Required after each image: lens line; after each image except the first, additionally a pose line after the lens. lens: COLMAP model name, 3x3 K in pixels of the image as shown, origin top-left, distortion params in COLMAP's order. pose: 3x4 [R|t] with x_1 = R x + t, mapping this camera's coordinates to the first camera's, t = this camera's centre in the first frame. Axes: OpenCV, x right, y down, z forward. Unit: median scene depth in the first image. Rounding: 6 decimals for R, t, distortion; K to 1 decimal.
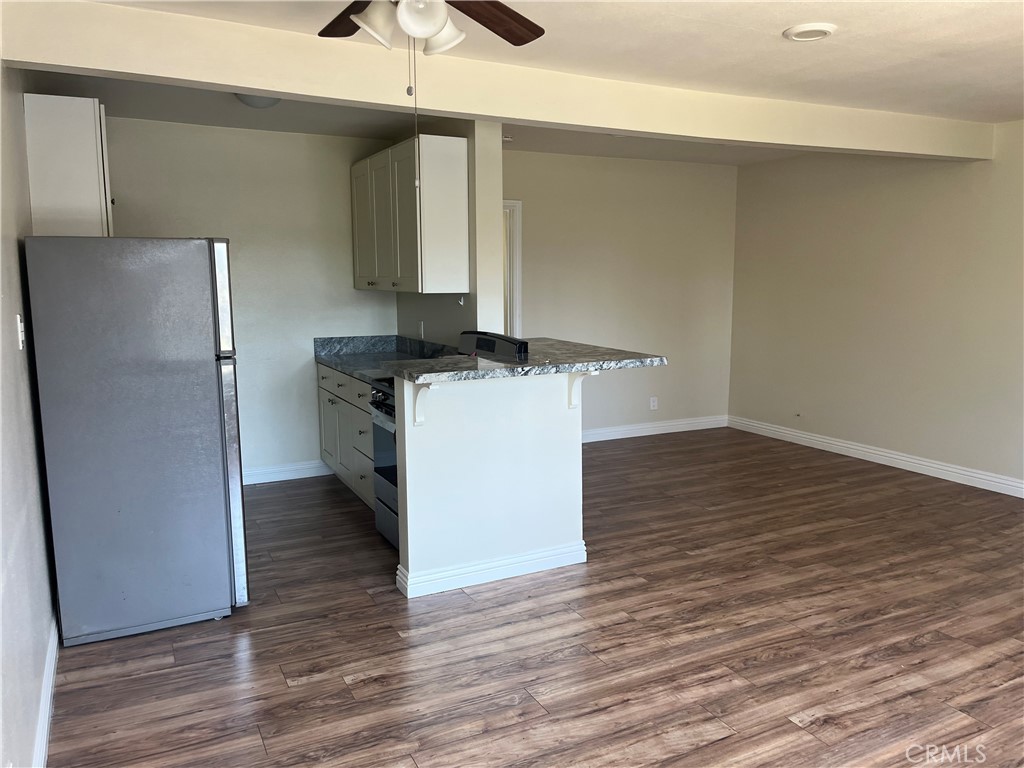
lens RADIAL K [[772.9, 0, 516.8], [0, 772.9, 387.2], [0, 0, 1]] dist [0.073158, -0.098982]
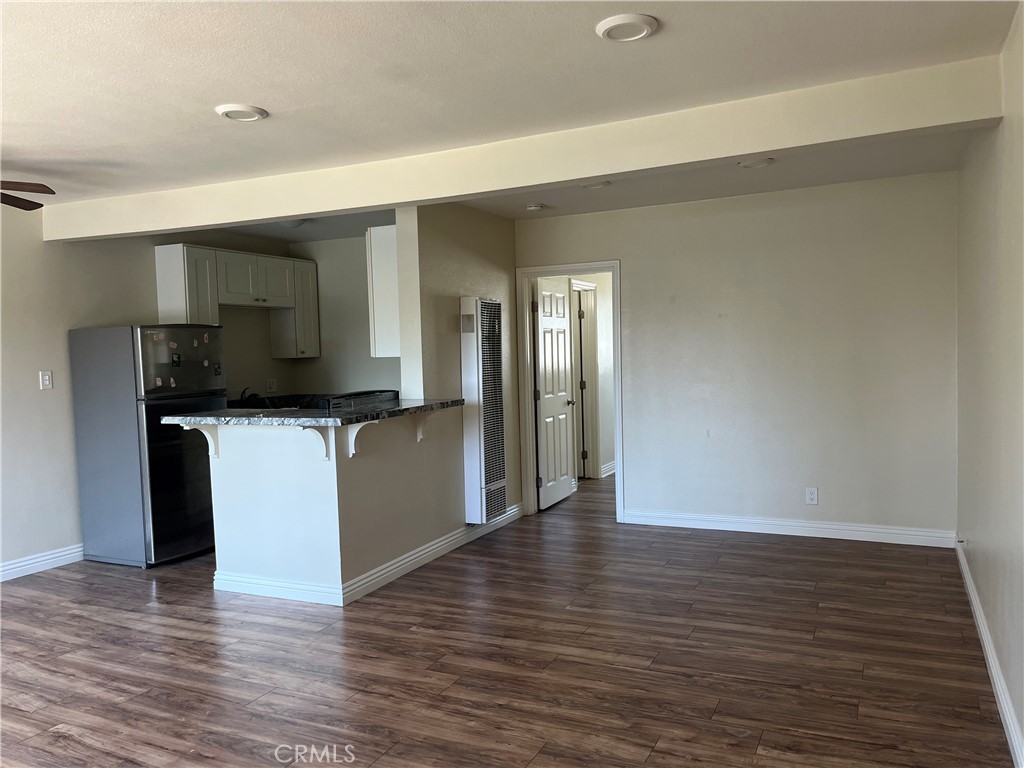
lens RADIAL K [[772.9, 0, 516.9], [0, 772.9, 391.8], [0, 0, 1]] dist [0.073158, -0.098982]
pose [[0.609661, 0.032302, -0.792004, 1.113590], [-0.087775, 0.995776, -0.026954, -0.064533], [0.787788, 0.085952, 0.609920, 0.525479]]
